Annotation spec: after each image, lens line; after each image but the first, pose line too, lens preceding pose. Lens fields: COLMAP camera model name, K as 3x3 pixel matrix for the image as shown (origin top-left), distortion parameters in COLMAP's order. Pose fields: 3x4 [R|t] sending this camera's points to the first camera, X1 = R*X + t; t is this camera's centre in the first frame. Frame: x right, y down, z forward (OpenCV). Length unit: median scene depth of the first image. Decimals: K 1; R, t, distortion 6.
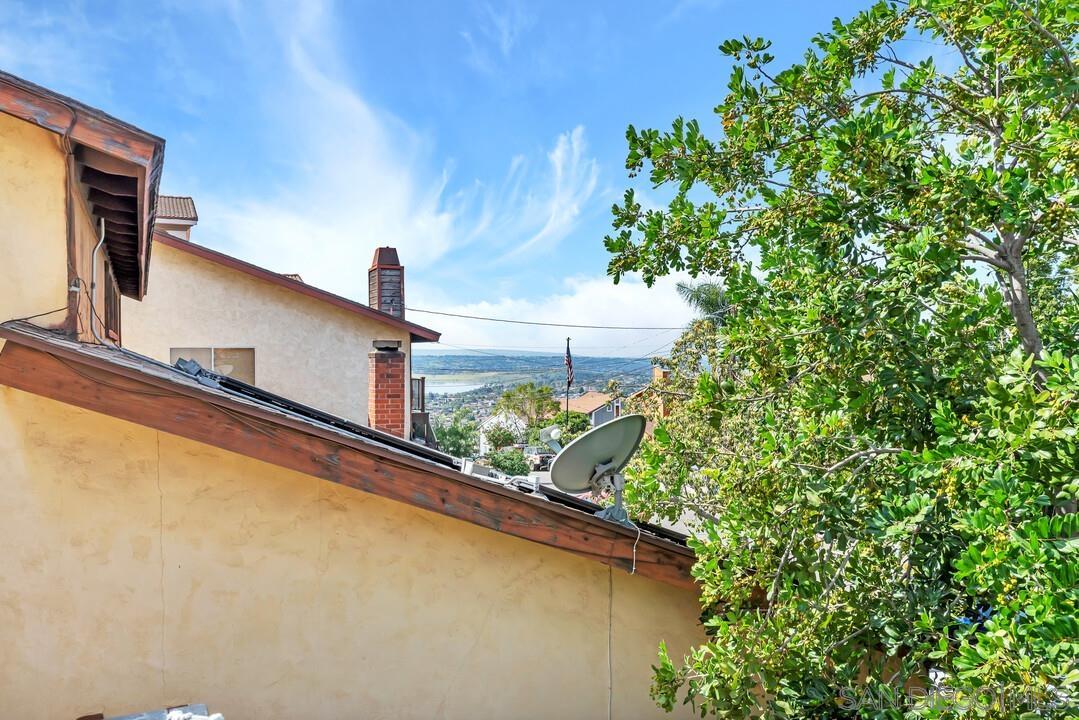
lens RADIAL K [[886.6, 0, 539.5], [0, 886.6, 360.0], [0, 0, 1]] dist [0.033038, 0.002057]
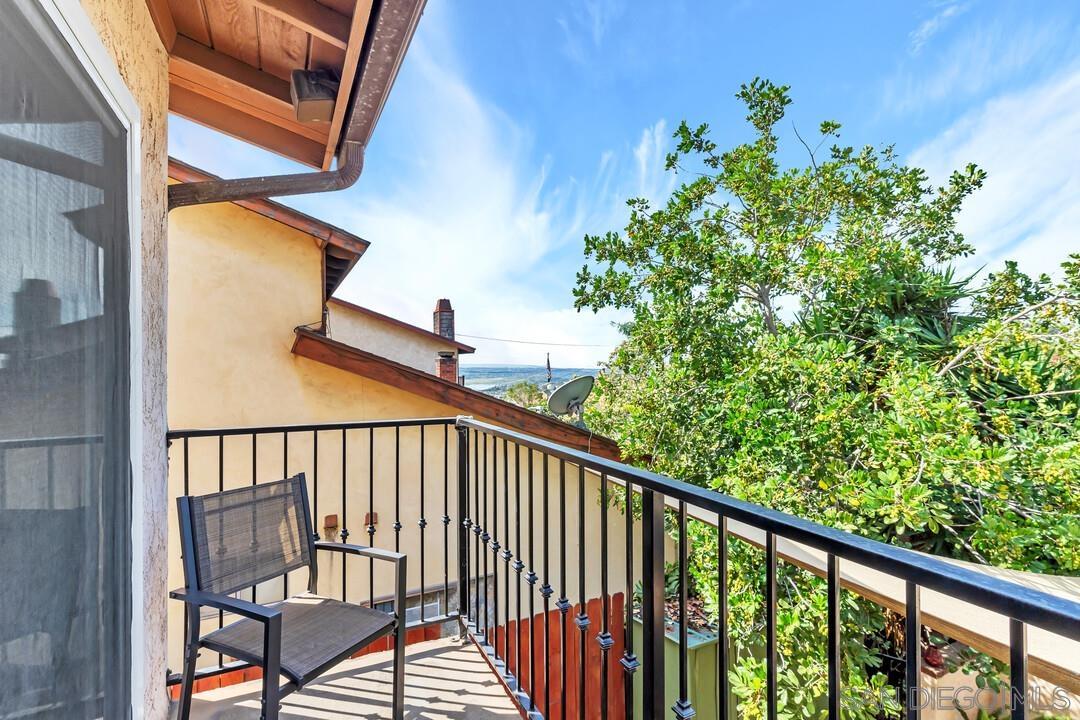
lens RADIAL K [[534.6, 0, 540.0], [0, 534.6, 360.0], [0, 0, 1]] dist [-0.001925, -0.000132]
pose [[0.999748, -0.005063, 0.021889, -0.035967], [0.005420, 0.999852, -0.016318, 0.052998], [-0.021803, 0.016433, 0.999627, -0.255965]]
